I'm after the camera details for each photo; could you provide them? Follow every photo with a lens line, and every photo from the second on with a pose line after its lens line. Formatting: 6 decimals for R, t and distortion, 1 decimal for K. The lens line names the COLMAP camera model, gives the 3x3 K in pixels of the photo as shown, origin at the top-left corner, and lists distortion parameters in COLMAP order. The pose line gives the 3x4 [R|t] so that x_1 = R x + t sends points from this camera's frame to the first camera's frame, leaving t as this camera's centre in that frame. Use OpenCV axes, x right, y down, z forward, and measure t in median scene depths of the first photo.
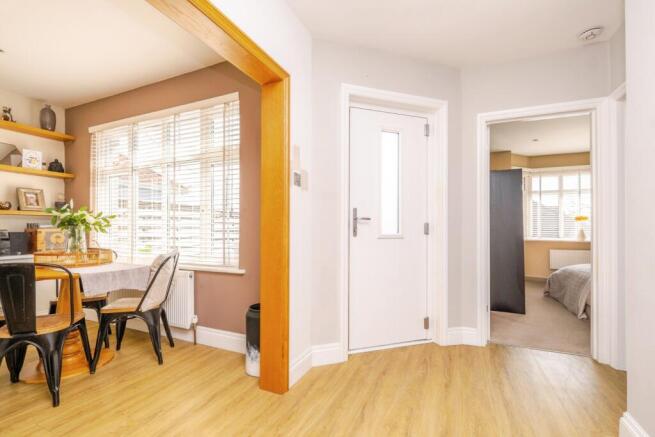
lens RADIAL K [[289.0, 0, 327.5], [0, 289.0, 218.5], [0, 0, 1]] dist [-0.000898, -0.000436]
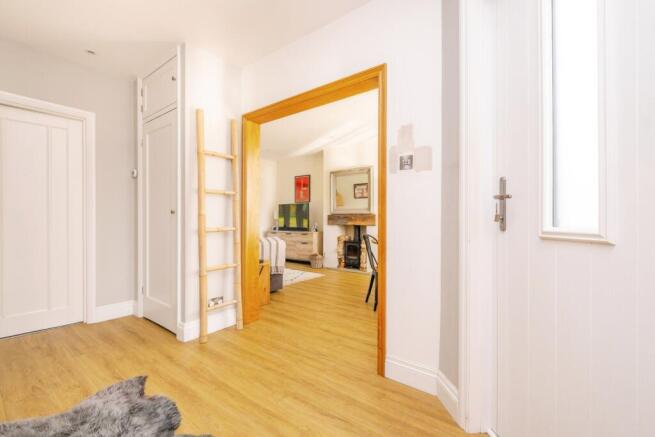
lens RADIAL K [[289.0, 0, 327.5], [0, 289.0, 218.5], [0, 0, 1]] dist [-0.000898, -0.000436]
pose [[-0.234372, -0.001260, -0.972146, 0.878495], [0.029489, 0.999530, -0.008405, 0.042002], [0.971700, -0.030637, -0.234224, 1.043467]]
